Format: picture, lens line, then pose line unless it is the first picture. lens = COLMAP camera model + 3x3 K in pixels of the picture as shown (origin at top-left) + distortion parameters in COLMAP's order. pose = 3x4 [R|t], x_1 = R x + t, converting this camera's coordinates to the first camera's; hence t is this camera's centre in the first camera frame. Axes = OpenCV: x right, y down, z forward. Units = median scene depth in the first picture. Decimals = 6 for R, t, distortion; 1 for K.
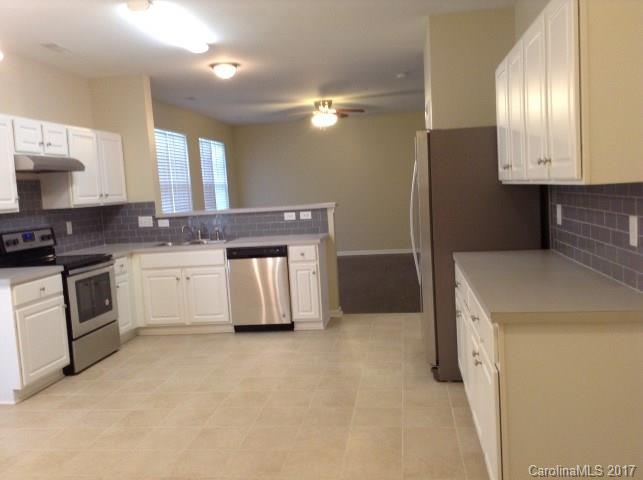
lens RADIAL K [[585.8, 0, 321.5], [0, 585.8, 240.0], [0, 0, 1]] dist [0.134312, -0.265896]
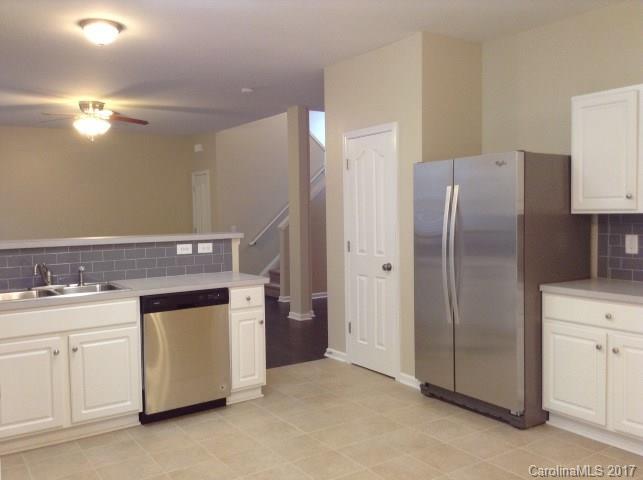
lens RADIAL K [[585.8, 0, 321.5], [0, 585.8, 240.0], [0, 0, 1]] dist [0.134312, -0.265896]
pose [[0.738661, 0.013316, 0.673946, -0.451125], [0.033129, 0.997879, -0.056027, -0.005252], [-0.673263, 0.063713, 0.736653, 0.363996]]
